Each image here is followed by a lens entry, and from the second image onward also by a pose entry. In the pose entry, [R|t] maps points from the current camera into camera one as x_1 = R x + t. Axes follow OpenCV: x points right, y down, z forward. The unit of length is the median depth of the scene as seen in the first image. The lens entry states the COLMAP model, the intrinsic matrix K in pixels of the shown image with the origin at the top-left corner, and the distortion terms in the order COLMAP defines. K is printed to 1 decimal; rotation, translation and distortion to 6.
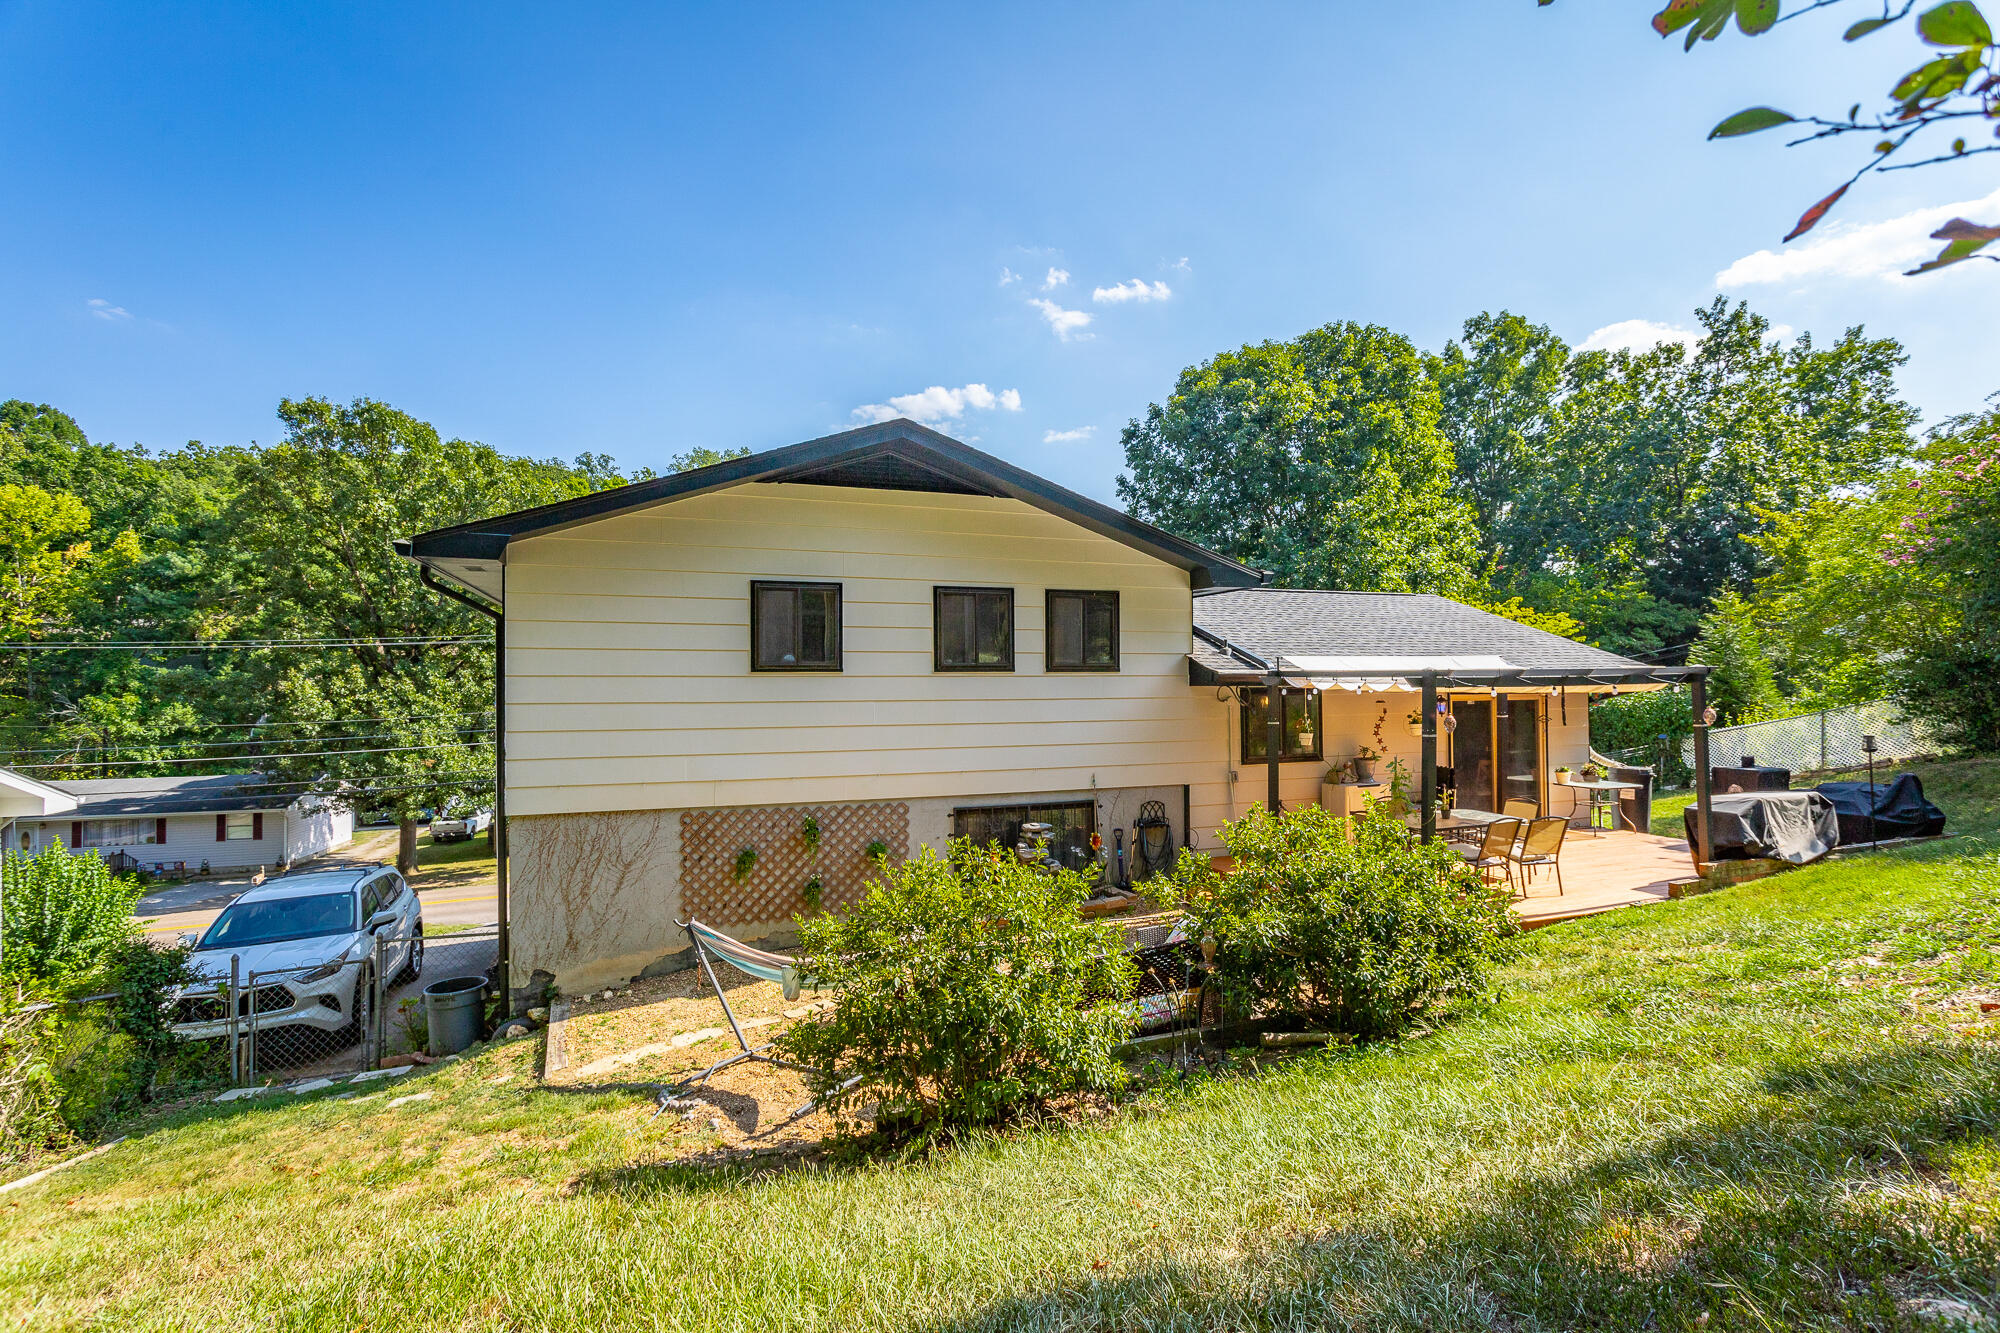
lens RADIAL K [[940.7, 0, 1005.1], [0, 940.7, 664.1], [0, 0, 1]] dist [-0.002609, 0.005414]
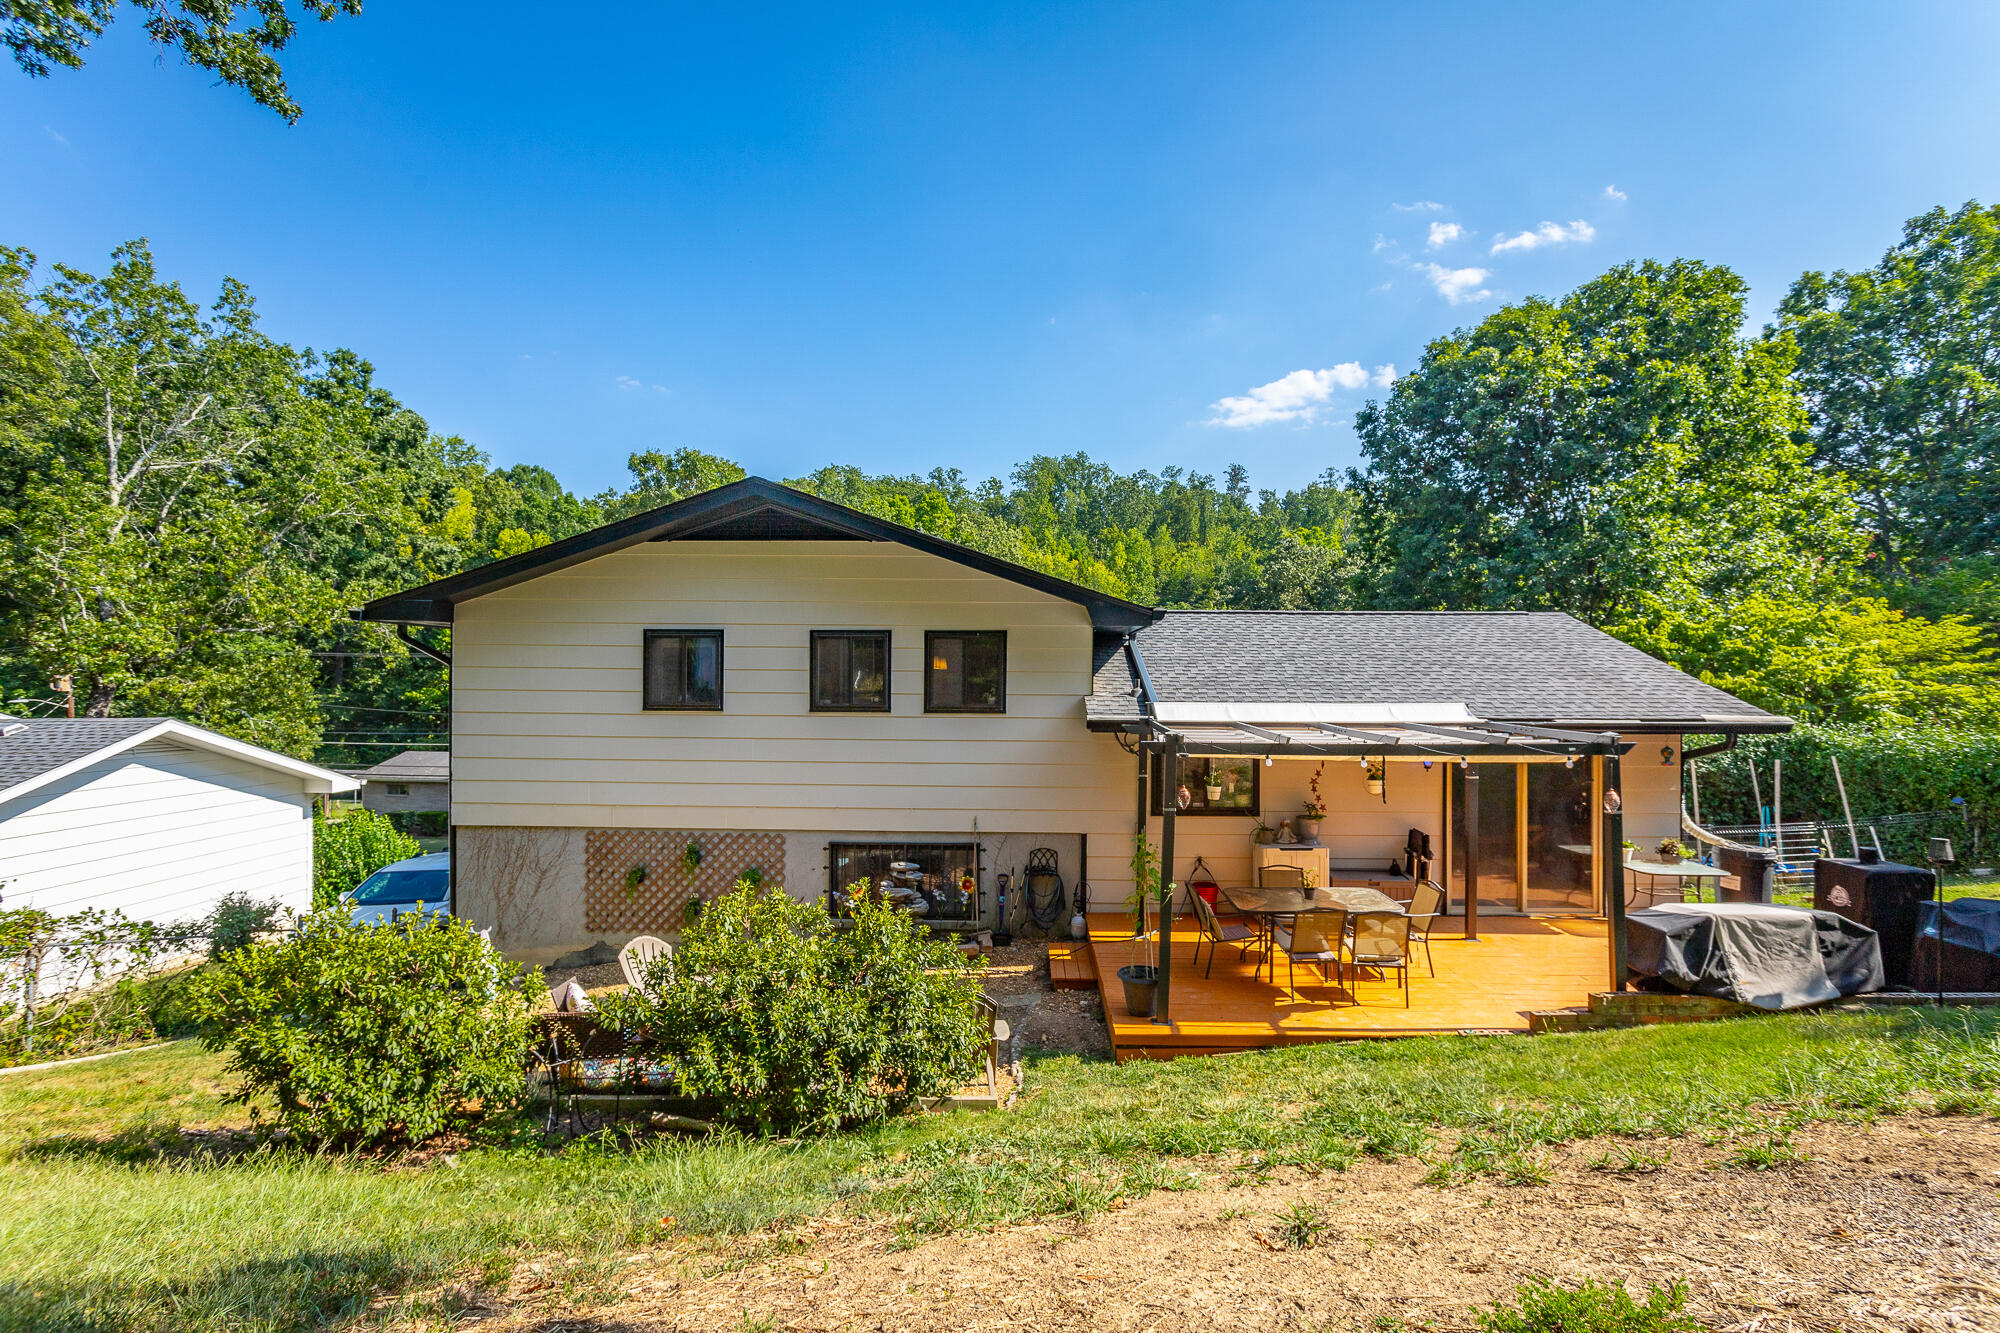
lens RADIAL K [[940.7, 0, 999.8], [0, 940.7, 680.2], [0, 0, 1]] dist [-0.002609, 0.005414]
pose [[0.930146, 0.012138, -0.366989, 0.499815], [-0.004787, 0.999769, 0.020934, -0.049390], [0.367159, -0.017715, 0.929990, 0.100160]]
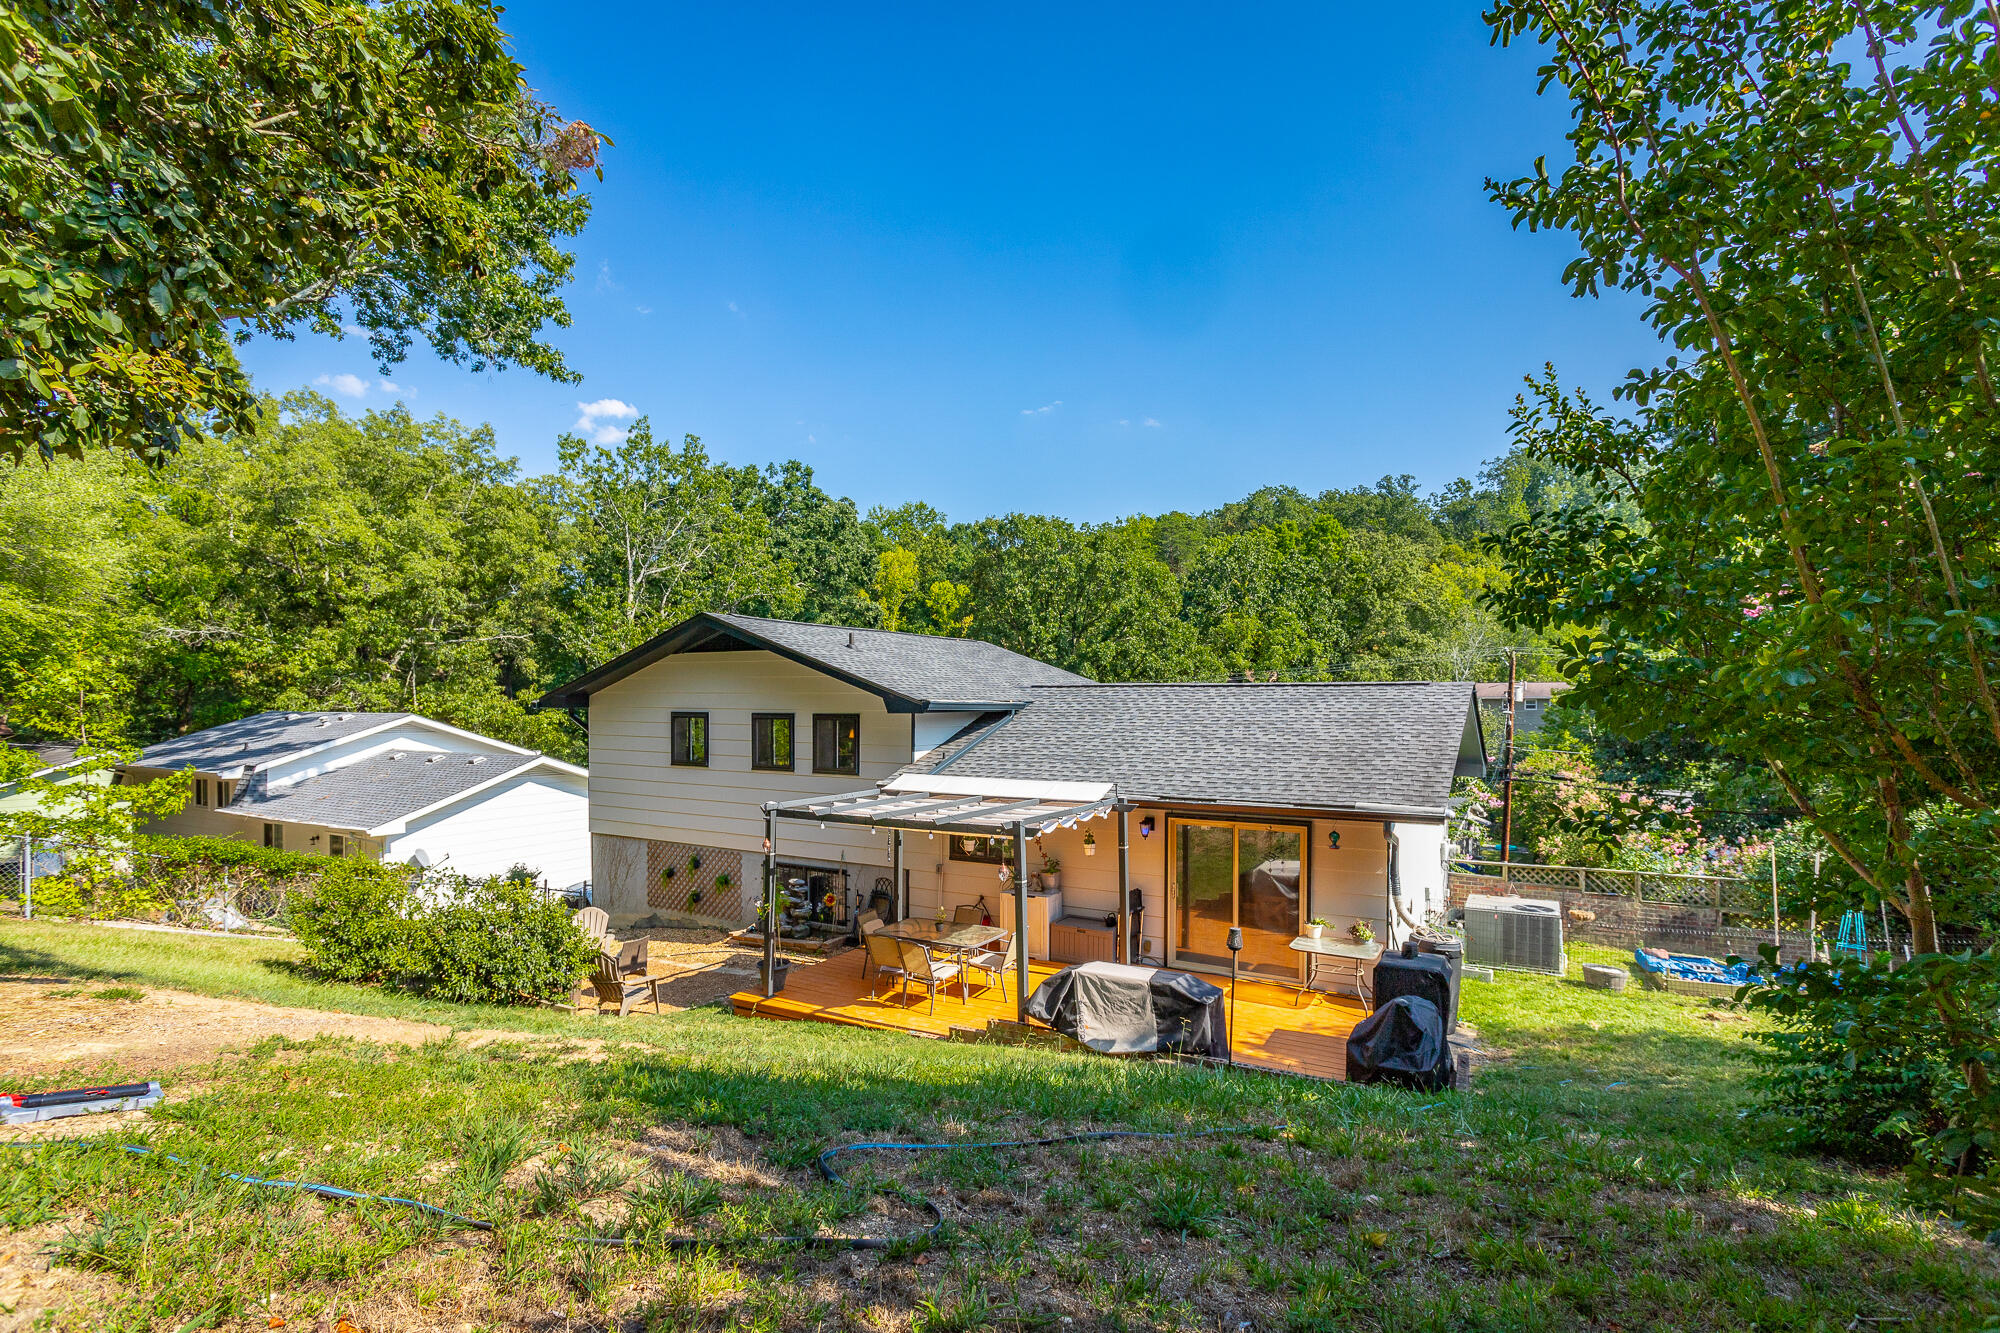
lens RADIAL K [[940.7, 0, 995.5], [0, 940.7, 706.3], [0, 0, 1]] dist [-0.002609, 0.005414]
pose [[0.643792, 0.013619, -0.765079, 1.319042], [0.009484, 0.999623, 0.025774, -0.127266], [0.765142, -0.023849, 0.643420, 0.321372]]
